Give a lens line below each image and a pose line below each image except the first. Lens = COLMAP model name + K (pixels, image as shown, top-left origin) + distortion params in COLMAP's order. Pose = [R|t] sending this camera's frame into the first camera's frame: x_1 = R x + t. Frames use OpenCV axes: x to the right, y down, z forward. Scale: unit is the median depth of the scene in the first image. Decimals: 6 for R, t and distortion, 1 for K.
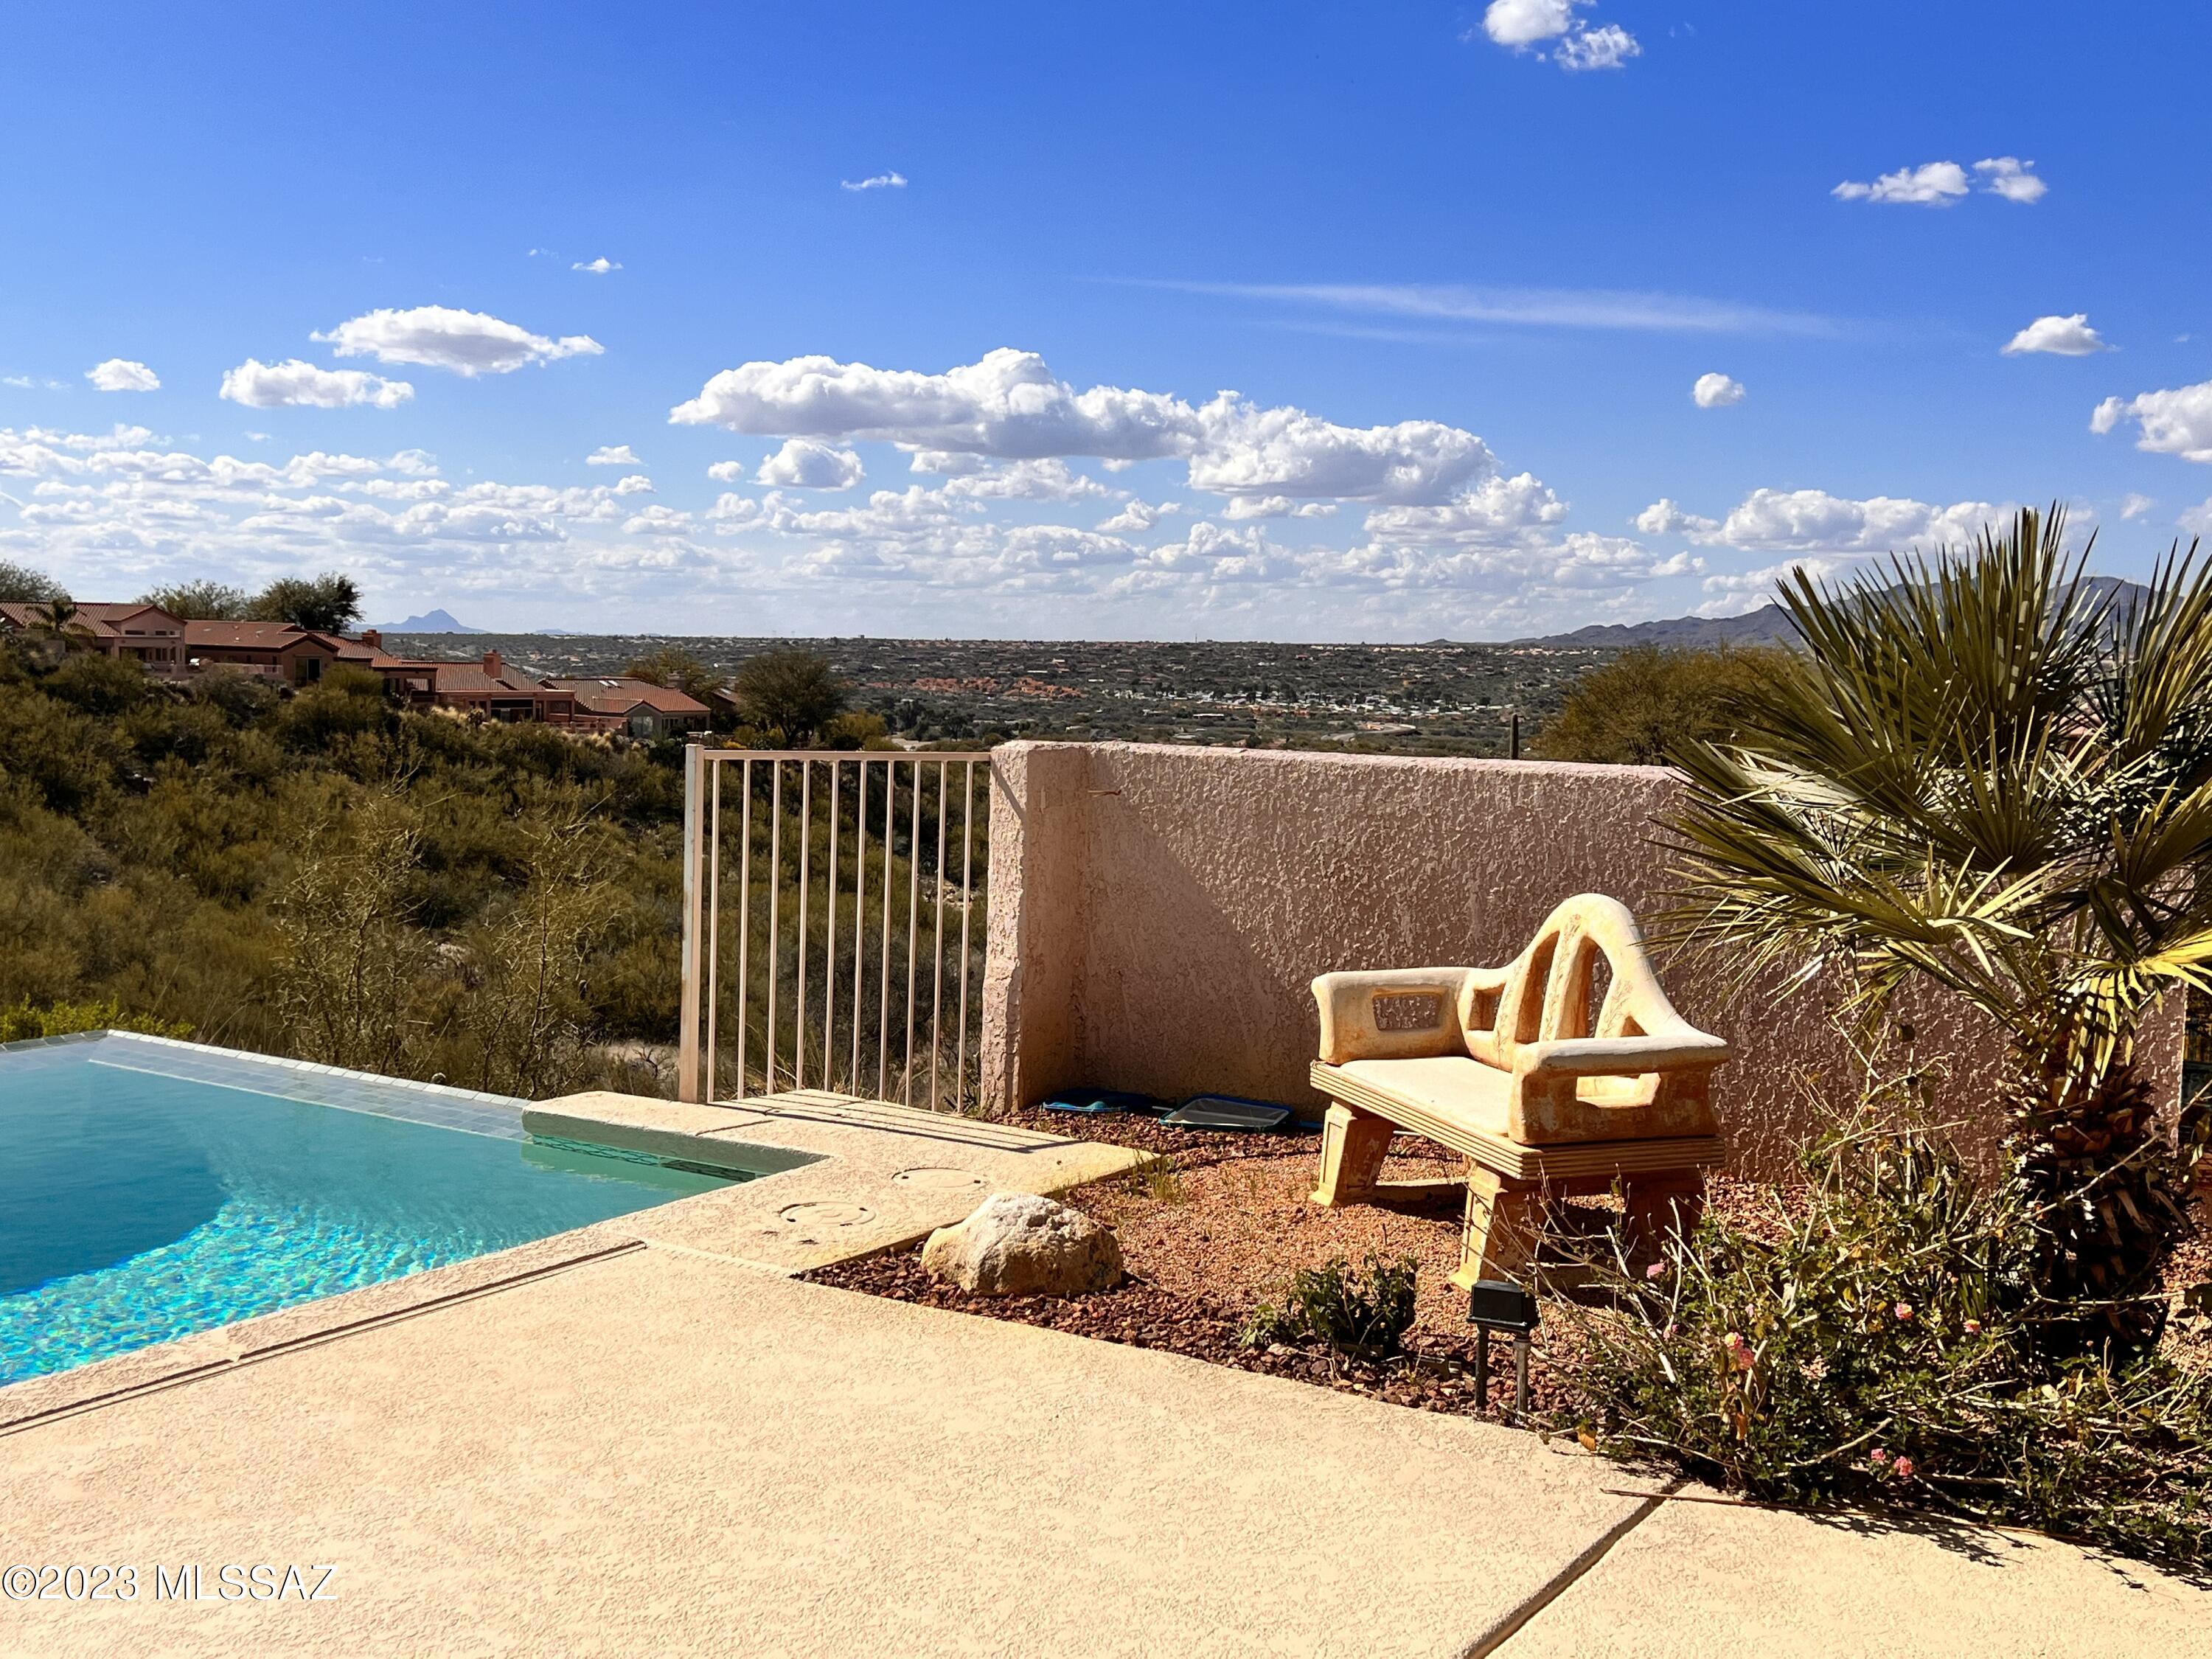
lens RADIAL K [[2343.5, 0, 1102.8], [0, 2343.5, 831.4], [0, 0, 1]] dist [0.011731, 0.000000]
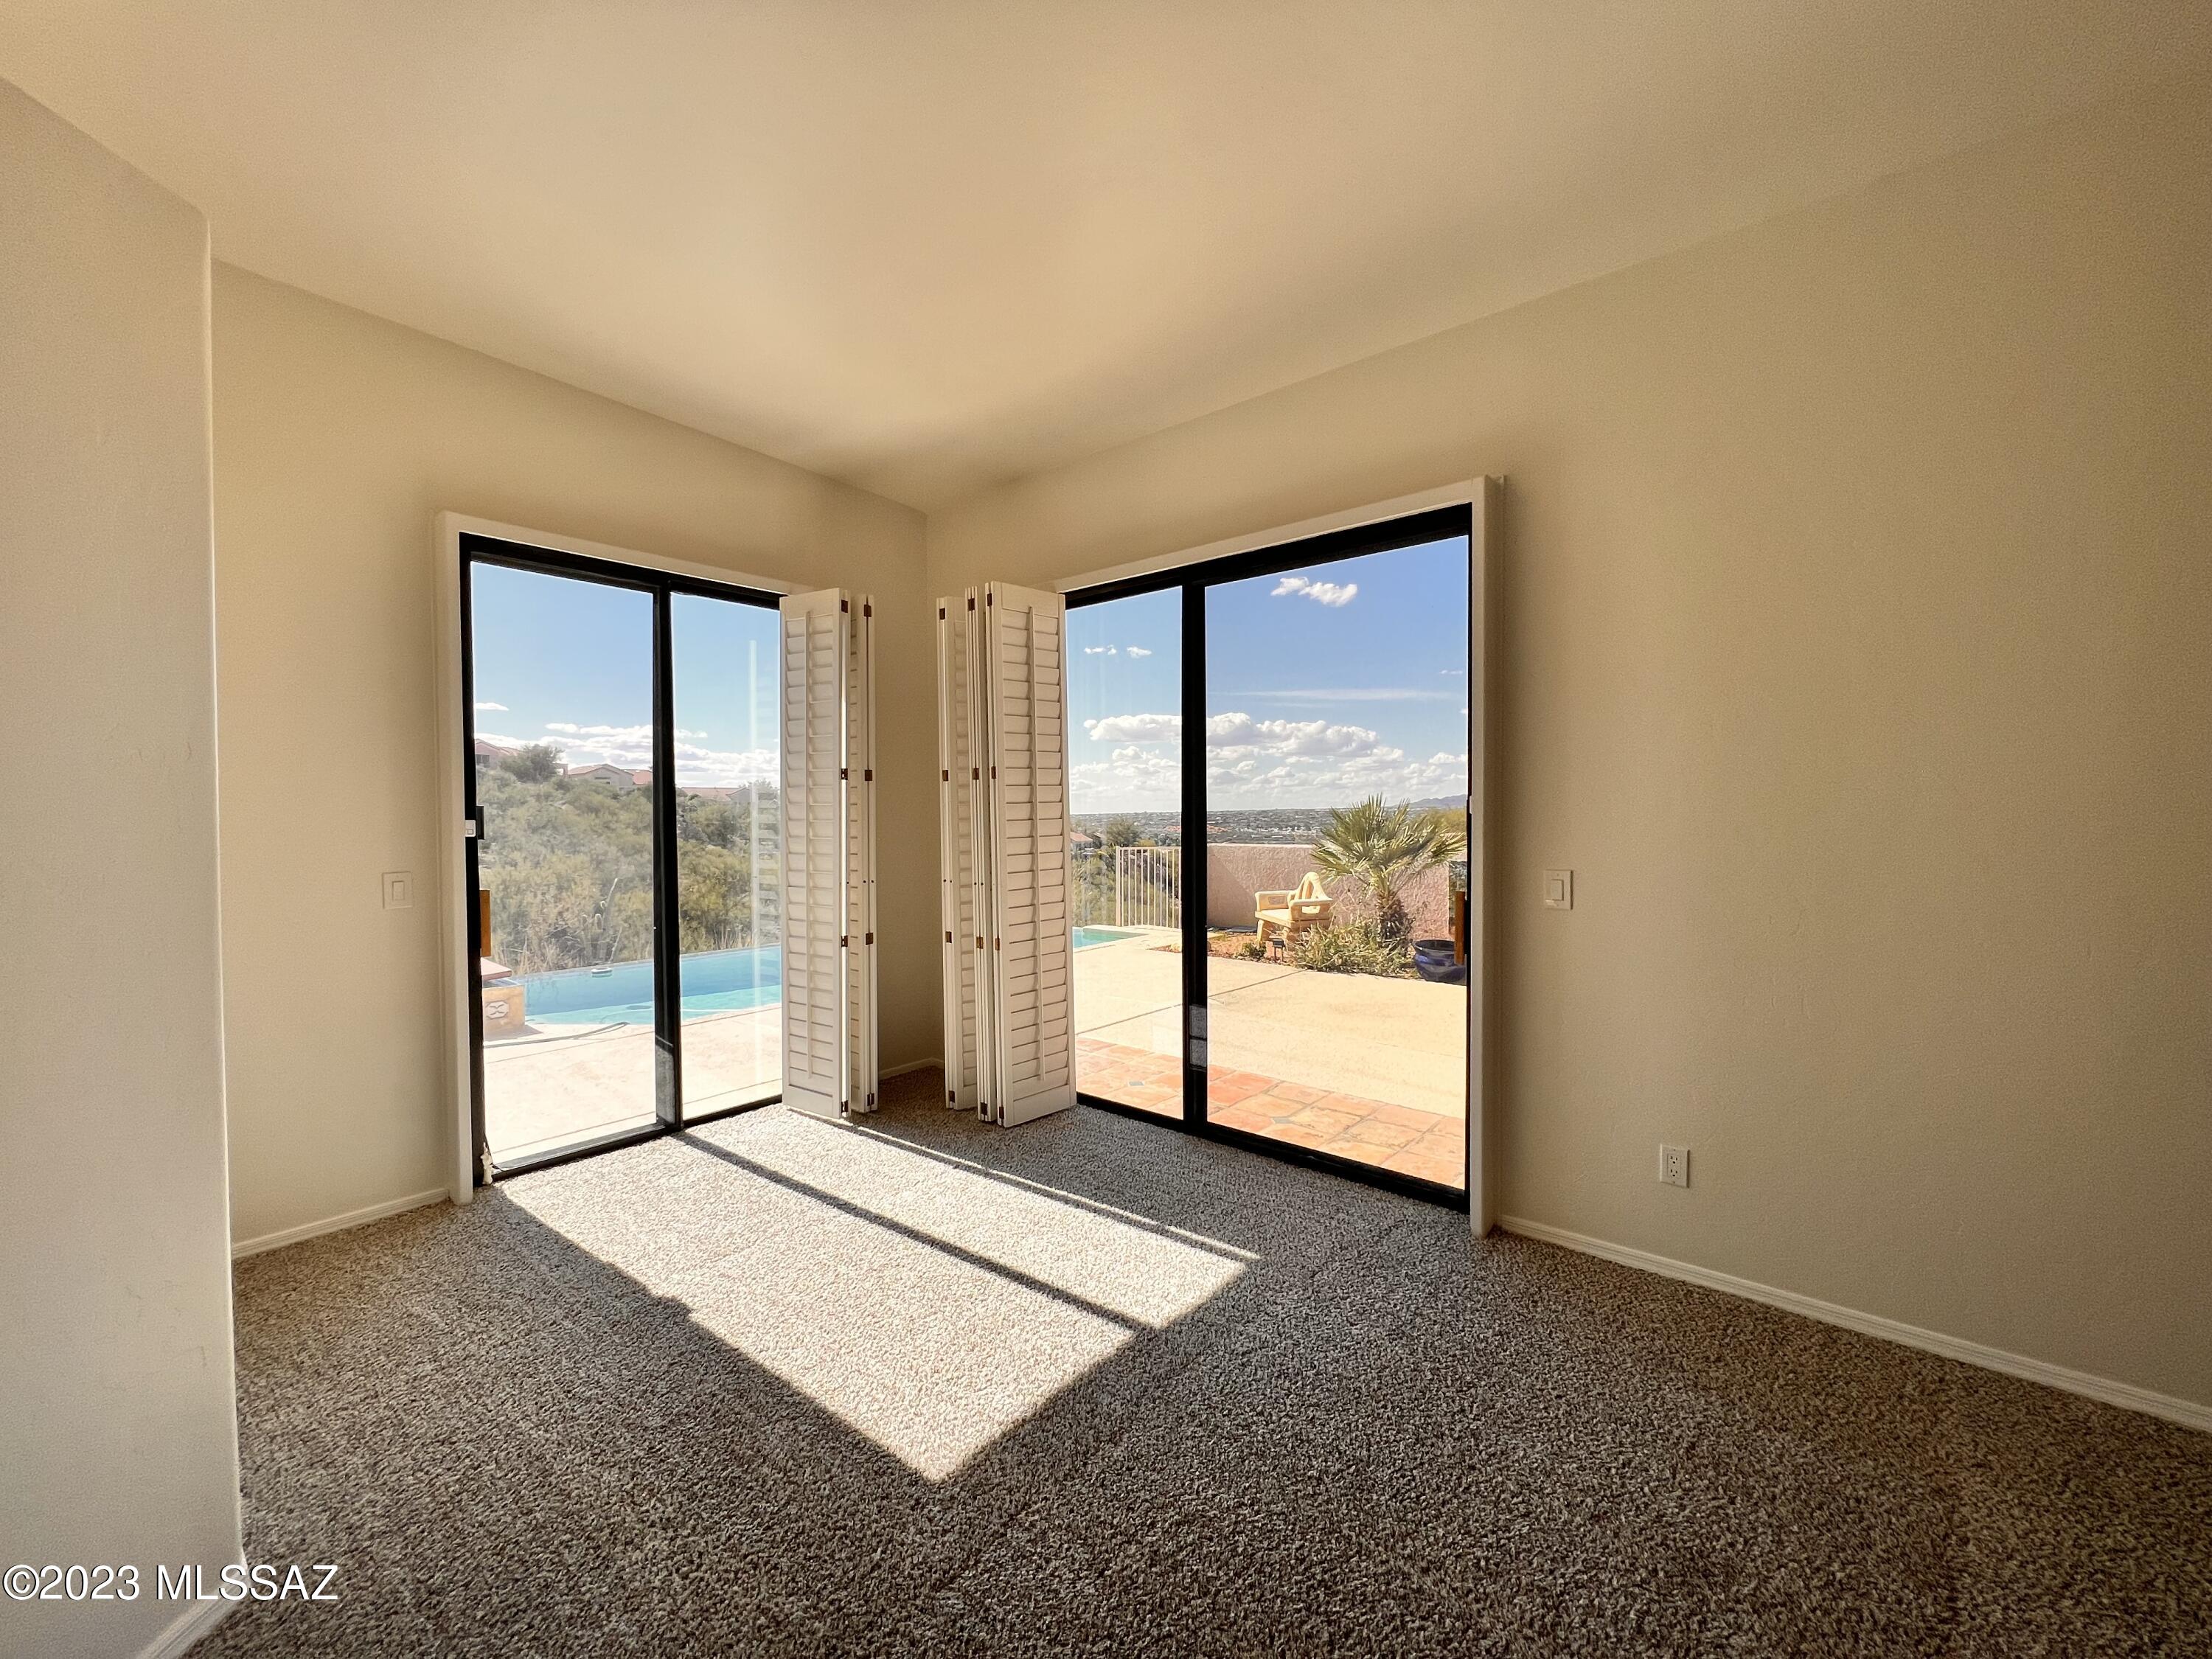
lens RADIAL K [[885.6, 0, 1101.5], [0, 885.6, 829.0], [0, 0, 1]] dist [-0.002578, 0.000584]
pose [[0.988056, -0.030654, -0.151018, 0.059947], [0.021212, 0.997741, -0.063746, 0.042612], [0.152631, 0.059781, 0.986474, -0.775112]]
